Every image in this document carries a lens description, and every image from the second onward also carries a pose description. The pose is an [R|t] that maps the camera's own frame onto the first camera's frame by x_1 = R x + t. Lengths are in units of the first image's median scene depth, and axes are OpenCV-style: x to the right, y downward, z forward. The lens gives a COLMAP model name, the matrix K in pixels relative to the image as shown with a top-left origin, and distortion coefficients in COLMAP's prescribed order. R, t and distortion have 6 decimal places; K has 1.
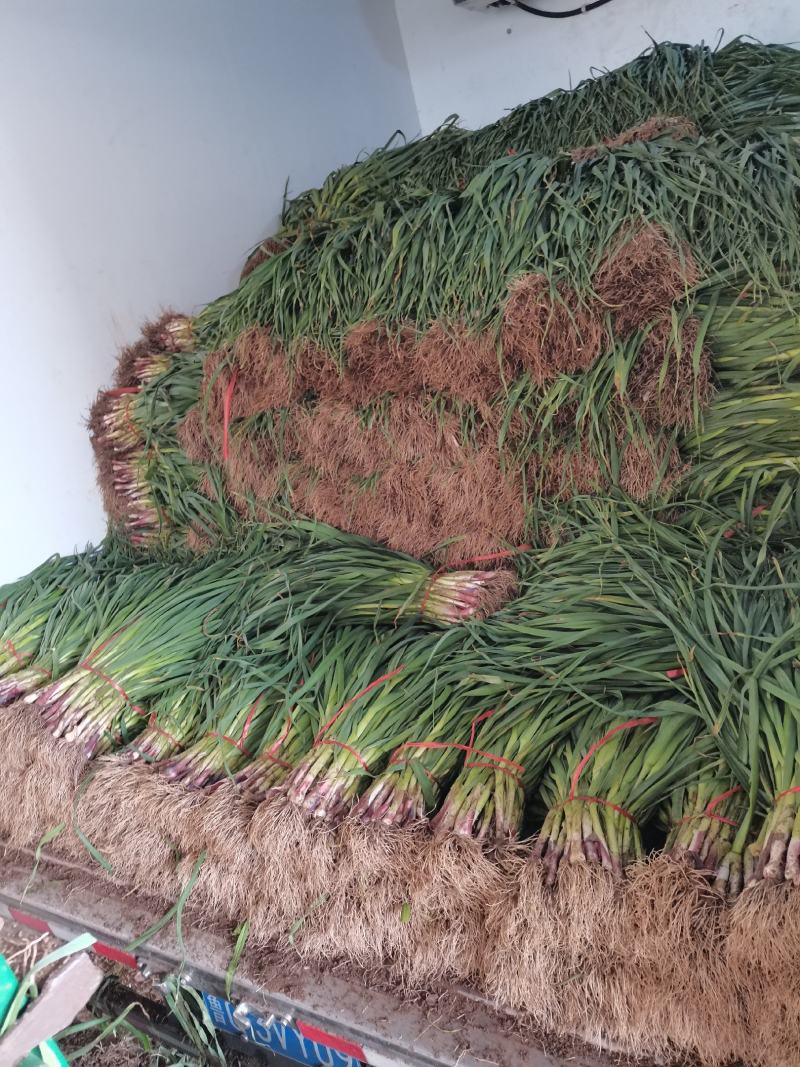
lens RADIAL K [[796.7, 0, 404.3], [0, 796.7, 540.2], [0, 0, 1]] dist [0.019790, -0.013483]
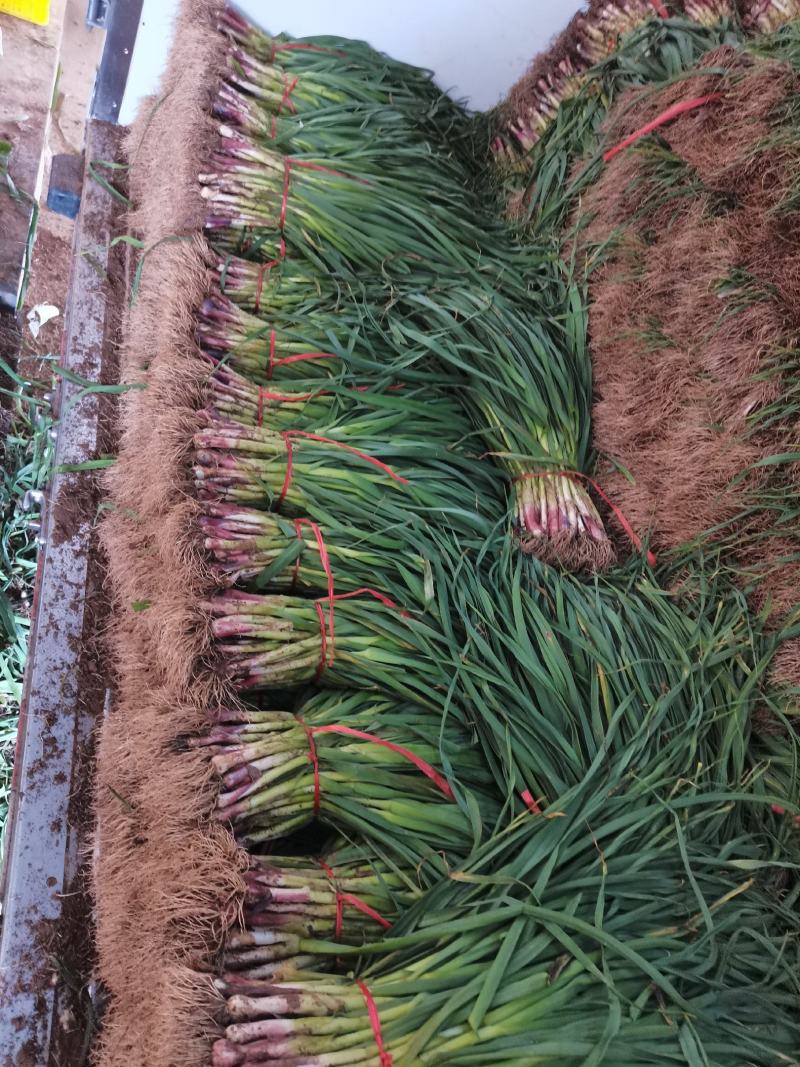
lens RADIAL K [[796.7, 0, 404.3], [0, 796.7, 540.2], [0, 0, 1]] dist [0.019790, -0.013483]
pose [[0.433739, 0.895192, -0.102482, 0.134658], [-0.799784, 0.434882, 0.413791, -0.150431], [0.414990, -0.097514, 0.904585, 0.269794]]
